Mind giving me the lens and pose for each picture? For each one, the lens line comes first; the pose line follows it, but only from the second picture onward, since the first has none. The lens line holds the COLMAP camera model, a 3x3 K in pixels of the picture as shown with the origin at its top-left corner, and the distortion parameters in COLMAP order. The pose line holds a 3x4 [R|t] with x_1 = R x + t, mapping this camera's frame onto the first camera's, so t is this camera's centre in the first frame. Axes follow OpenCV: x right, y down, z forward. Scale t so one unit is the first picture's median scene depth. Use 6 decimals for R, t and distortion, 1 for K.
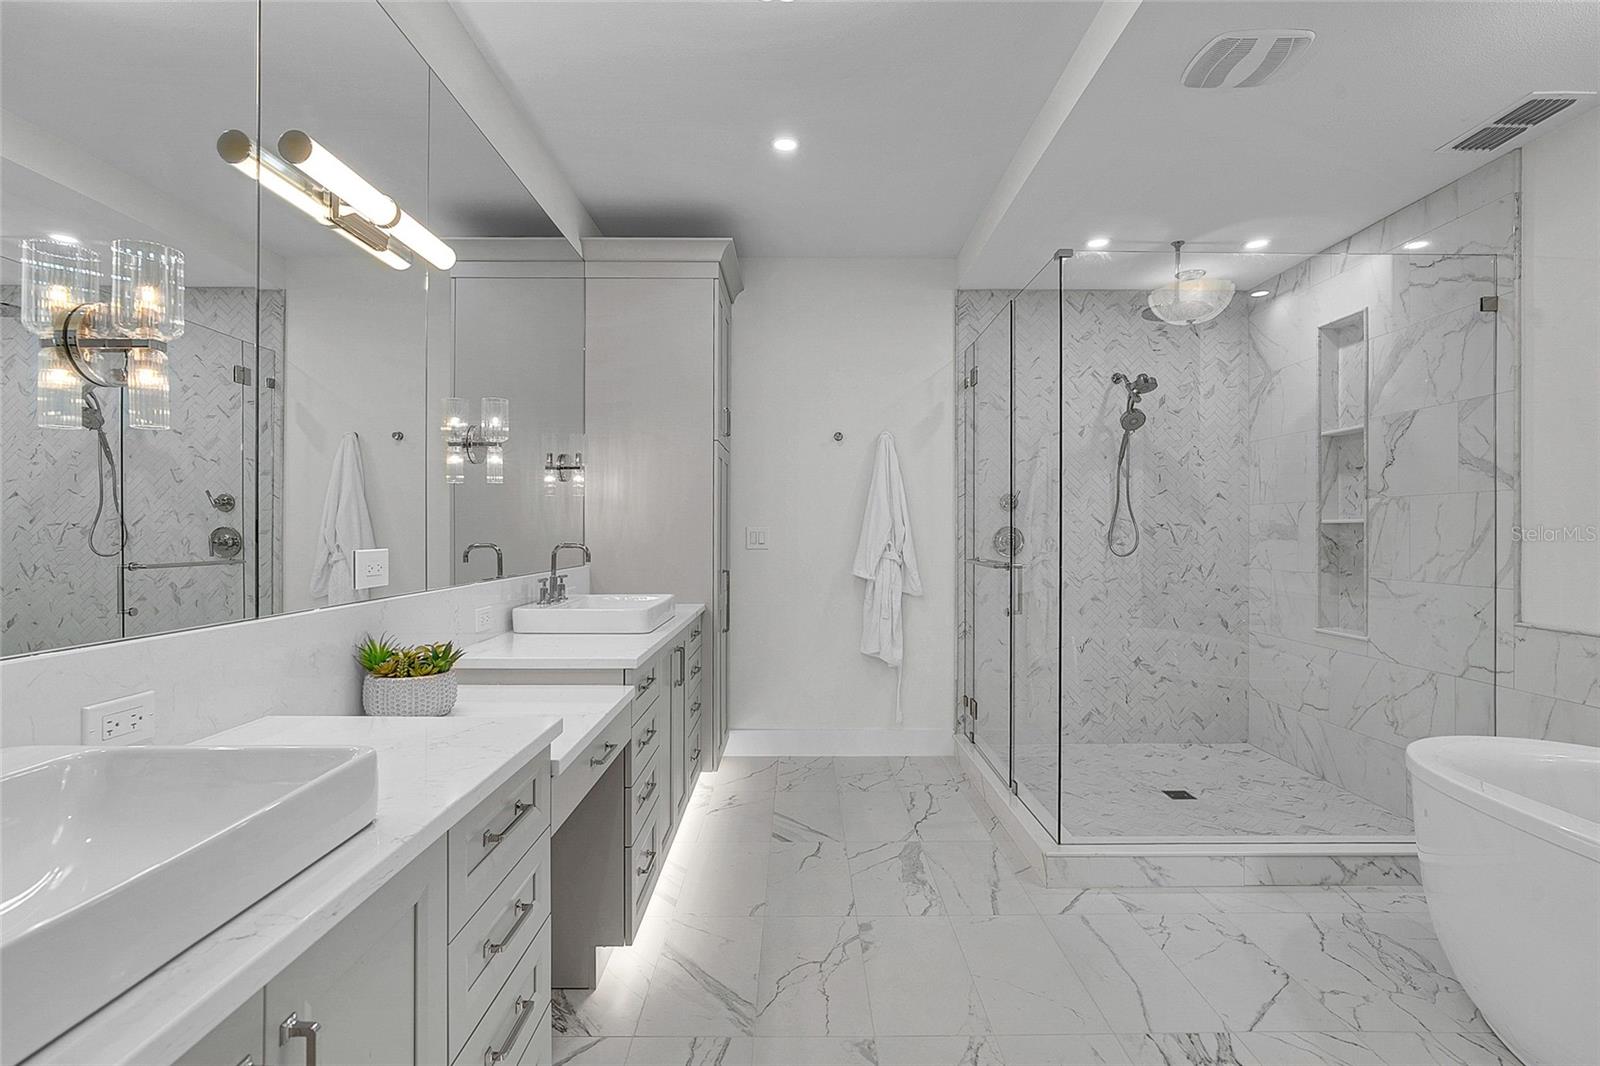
lens RADIAL K [[775.8, 0, 776.2], [0, 775.8, 526.5], [0, 0, 1]] dist [-0.004516, 0.000534]
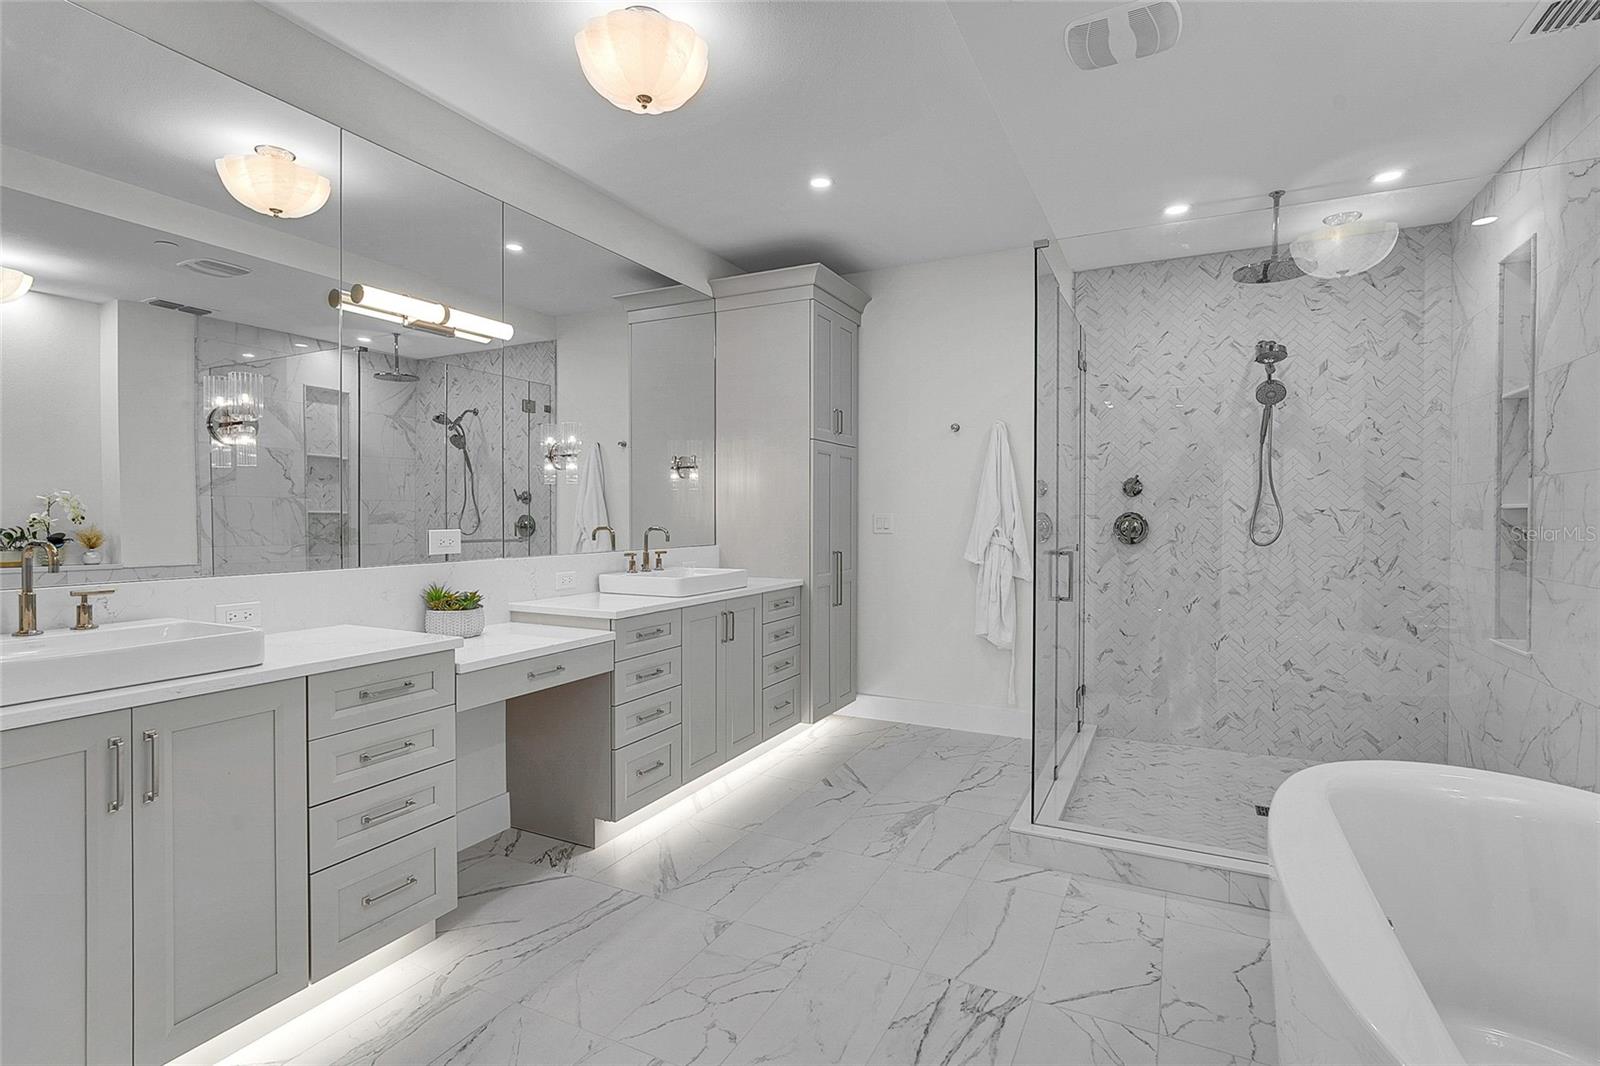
lens RADIAL K [[774.7, 0, 820.9], [0, 774.7, 519.2], [0, 0, 1]] dist [-0.006022, 0.000611]
pose [[0.893273, 0.001995, -0.449511, 0.433788], [0.002617, 0.999950, 0.009639, -0.002460], [0.449508, -0.009787, 0.893223, -0.027878]]
